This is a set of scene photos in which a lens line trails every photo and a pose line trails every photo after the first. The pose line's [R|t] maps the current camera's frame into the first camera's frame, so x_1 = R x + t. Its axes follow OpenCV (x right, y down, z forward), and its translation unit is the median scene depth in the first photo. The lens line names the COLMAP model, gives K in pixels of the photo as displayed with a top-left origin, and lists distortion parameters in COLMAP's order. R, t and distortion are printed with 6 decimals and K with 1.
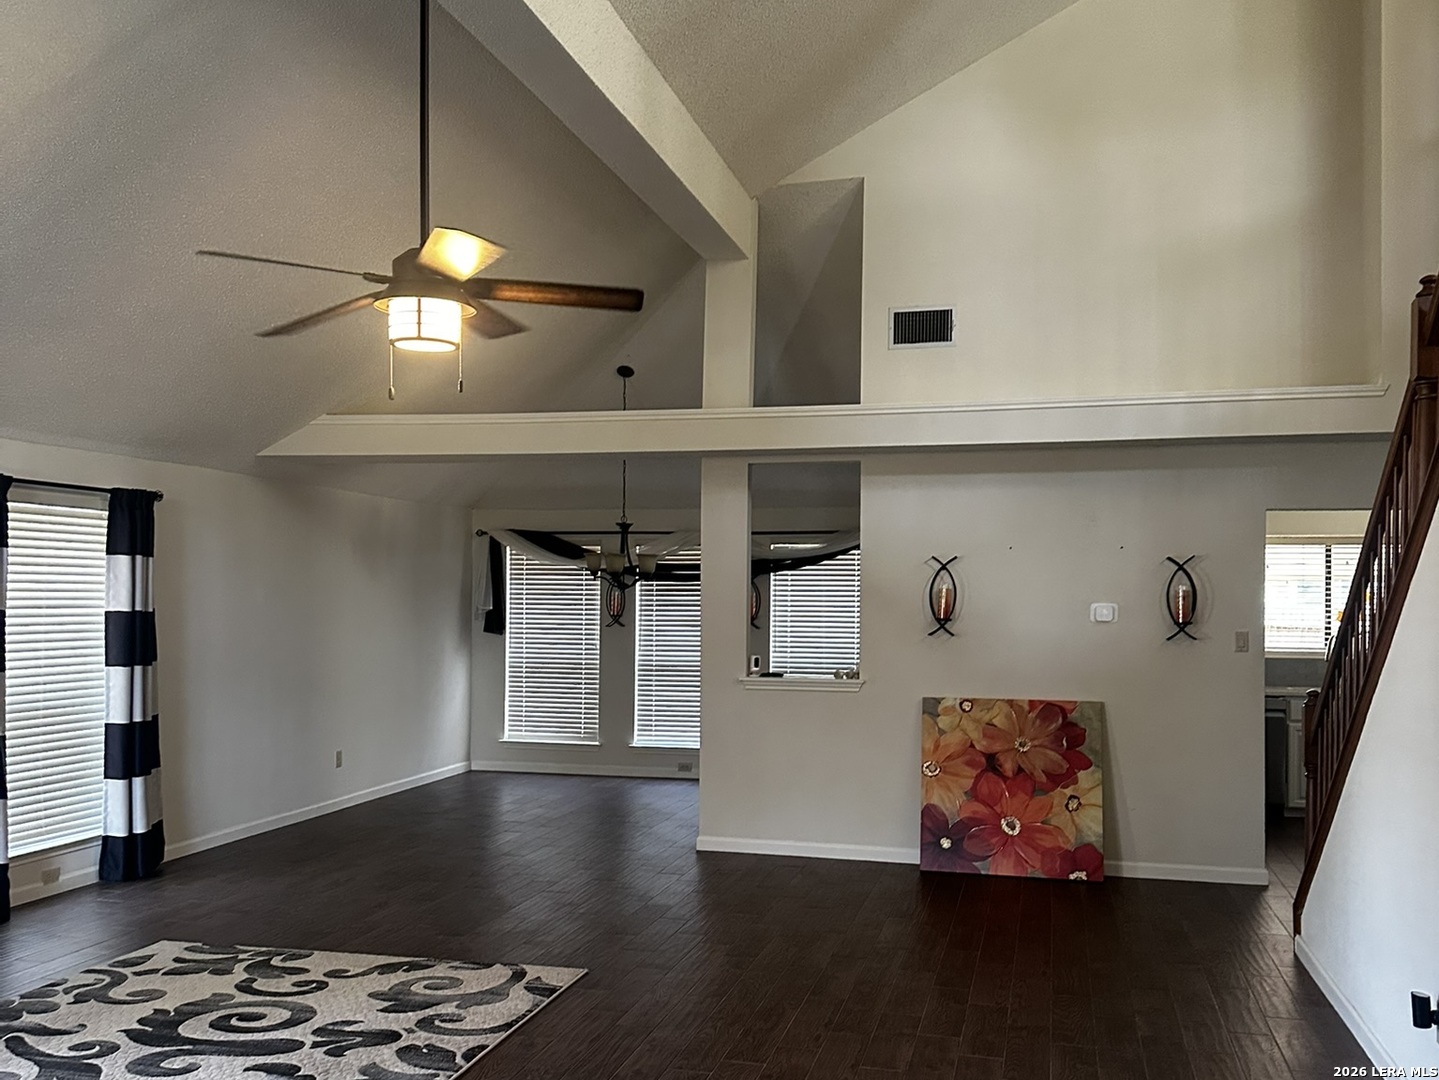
lens RADIAL K [[1320.9, 0, 714.1], [0, 1320.9, 555.2], [0, 0, 1]] dist [0.032323, 0.000000]
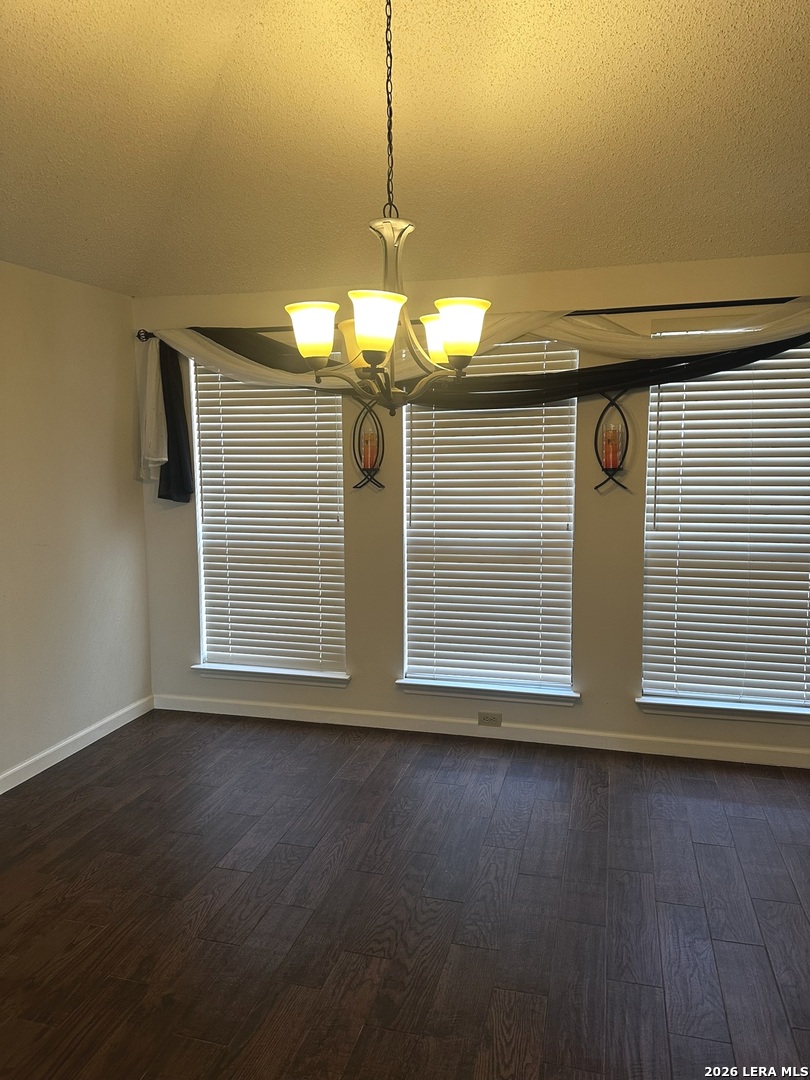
lens RADIAL K [[757.4, 0, 402.5], [0, 757.4, 543.8], [0, 0, 1]] dist [0.001106, -0.000037]
pose [[0.999713, -0.012273, -0.020582, -0.051943], [0.015004, 0.990286, 0.138234, 0.031497], [0.018686, -0.138503, 0.990186, 0.644970]]
